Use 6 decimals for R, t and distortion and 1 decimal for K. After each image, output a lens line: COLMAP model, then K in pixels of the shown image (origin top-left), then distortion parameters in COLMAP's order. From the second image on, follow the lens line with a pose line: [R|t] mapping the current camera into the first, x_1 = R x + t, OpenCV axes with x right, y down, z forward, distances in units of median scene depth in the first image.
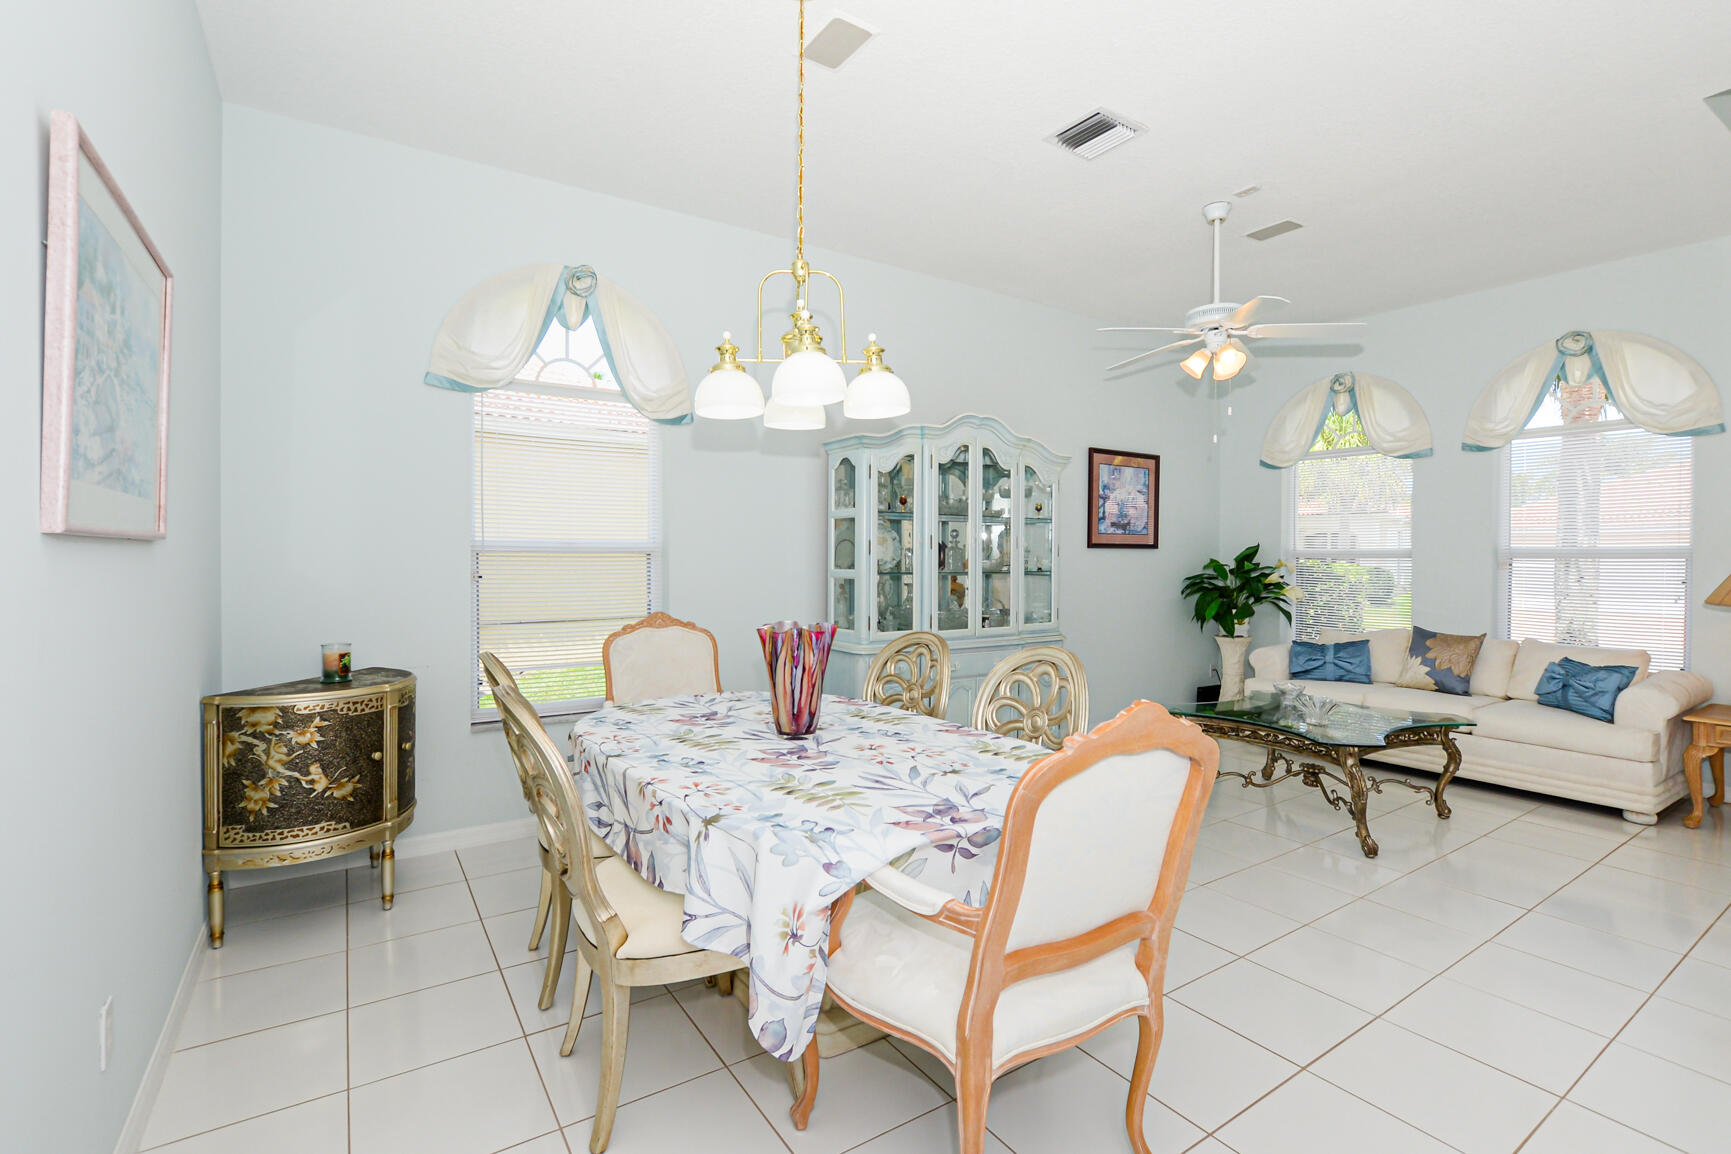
lens RADIAL K [[772.3, 0, 855.1], [0, 772.3, 569.7], [0, 0, 1]] dist [-0.026153, 0.004192]
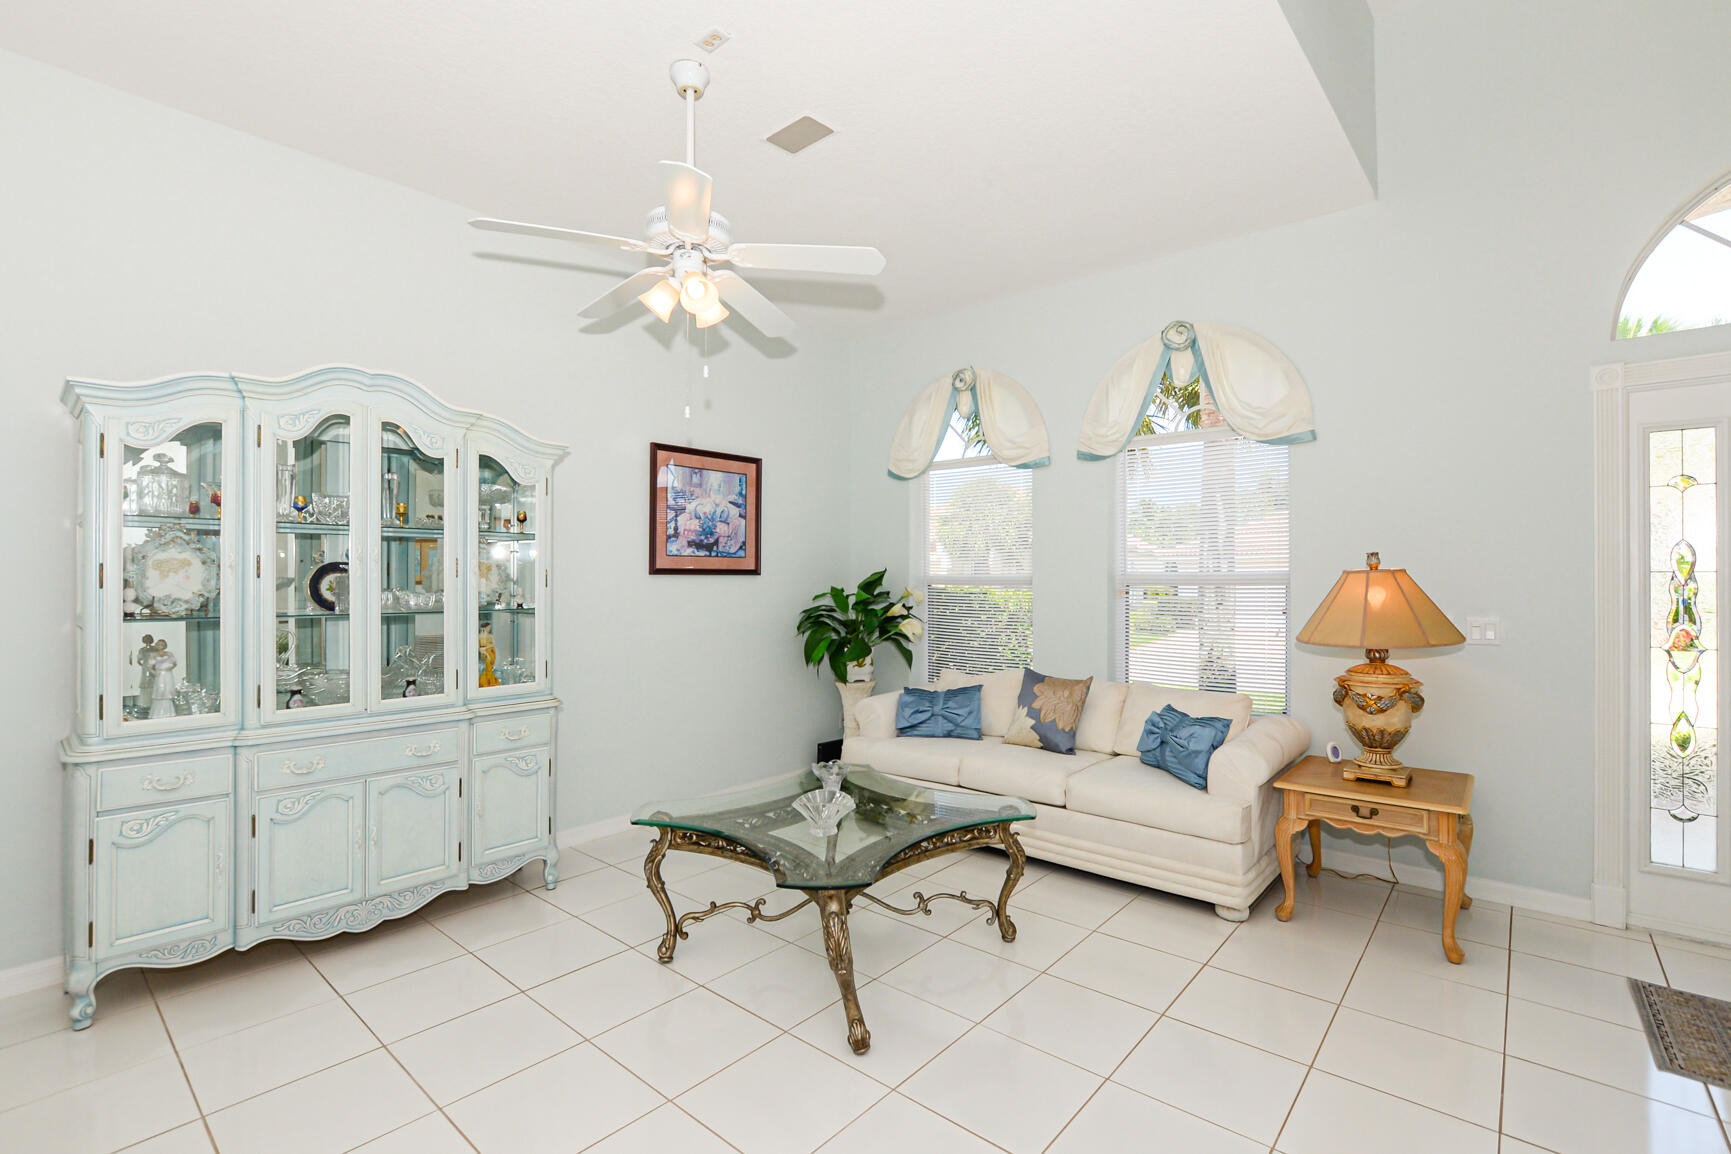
lens RADIAL K [[772.3, 0, 859.4], [0, 772.3, 582.6], [0, 0, 1]] dist [-0.026153, 0.004192]
pose [[0.960315, -0.005187, 0.278870, 0.351503], [0.009748, 0.999840, -0.014972, -0.008434], [-0.278747, 0.017096, 0.960212, 0.261322]]
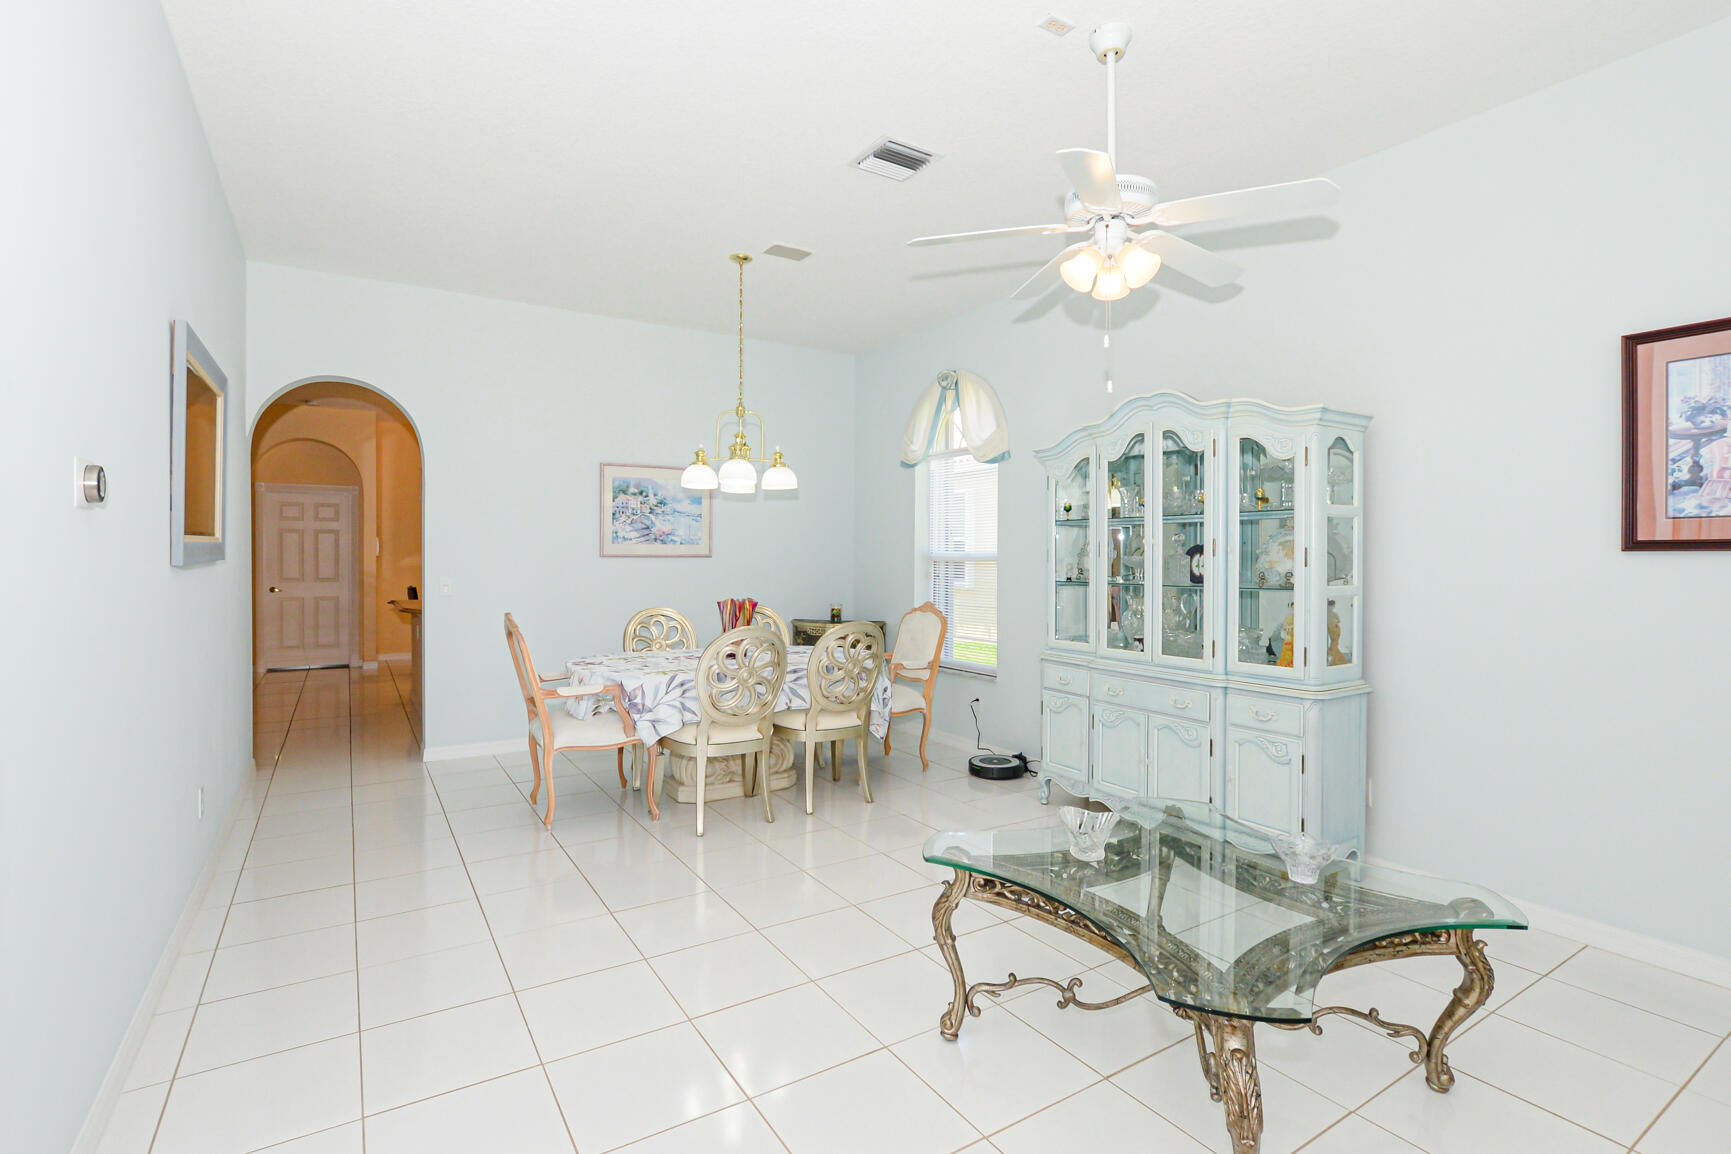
lens RADIAL K [[817.3, 0, 884.1], [0, 817.3, 550.1], [0, 0, 1]] dist [-0.002816, -0.000385]
pose [[0.006940, -0.015766, -0.999852, 0.964959], [-0.025999, 0.999535, -0.015941, -0.011164], [0.999638, 0.026106, 0.006527, 0.668403]]
